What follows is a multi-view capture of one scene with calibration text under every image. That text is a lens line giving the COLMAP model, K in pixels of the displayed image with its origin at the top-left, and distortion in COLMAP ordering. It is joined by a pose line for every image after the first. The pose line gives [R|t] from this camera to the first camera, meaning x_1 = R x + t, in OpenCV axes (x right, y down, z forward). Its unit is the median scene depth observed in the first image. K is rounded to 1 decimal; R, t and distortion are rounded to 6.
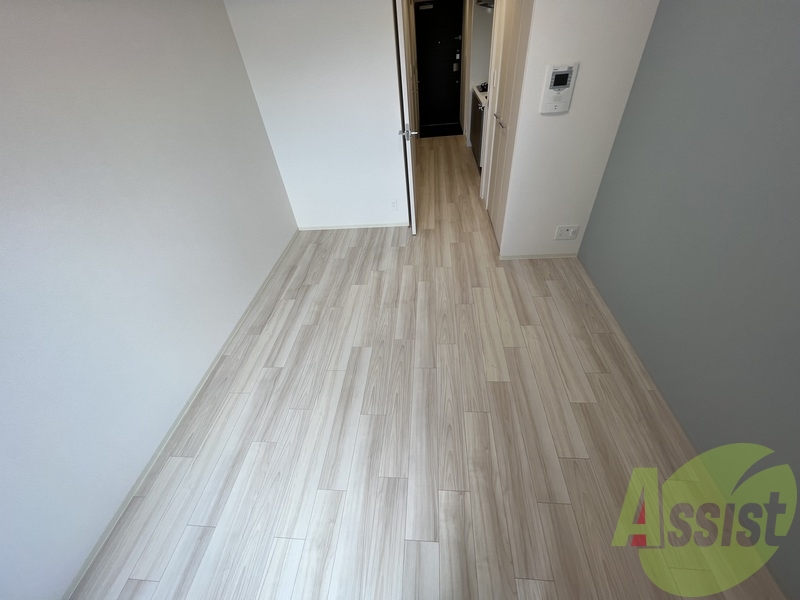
lens RADIAL K [[318.0, 0, 402.4], [0, 318.0, 296.3], [0, 0, 1]] dist [-0.003742, 0.000805]
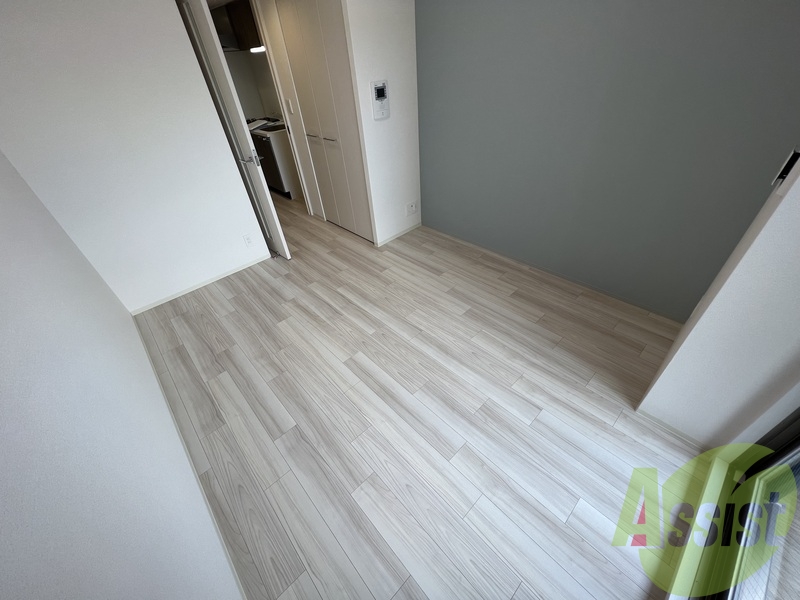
lens RADIAL K [[318.0, 0, 398.7], [0, 318.0, 293.5], [0, 0, 1]] dist [-0.003742, 0.000805]
pose [[0.688637, -0.415523, 0.594239, -0.550382], [0.481949, 0.874592, 0.053051, 0.009313], [-0.541761, 0.249860, 0.802537, 0.105966]]
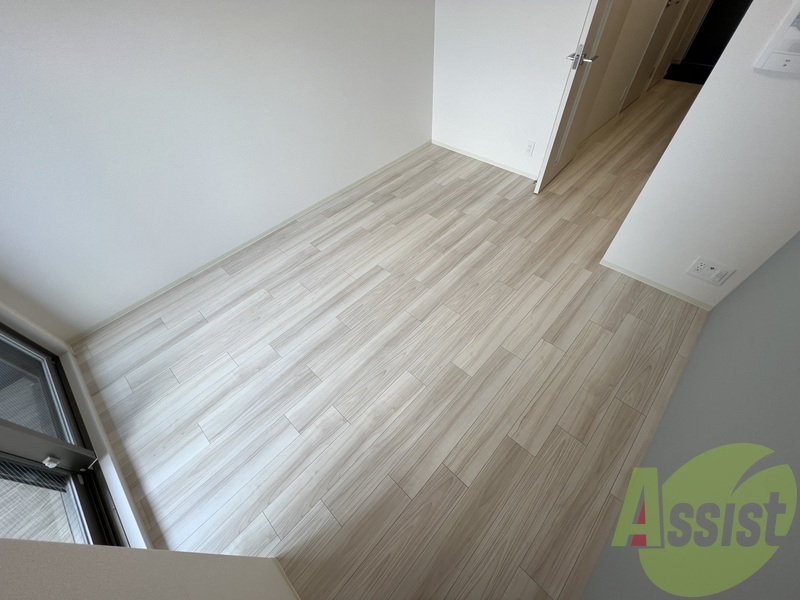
lens RADIAL K [[318.0, 0, 408.3], [0, 318.0, 299.0], [0, 0, 1]] dist [-0.003742, 0.000805]
pose [[0.778396, 0.511965, -0.363307, 0.377448], [-0.423014, 0.855359, 0.299033, -0.104190], [0.463853, -0.079082, 0.882376, 0.126482]]
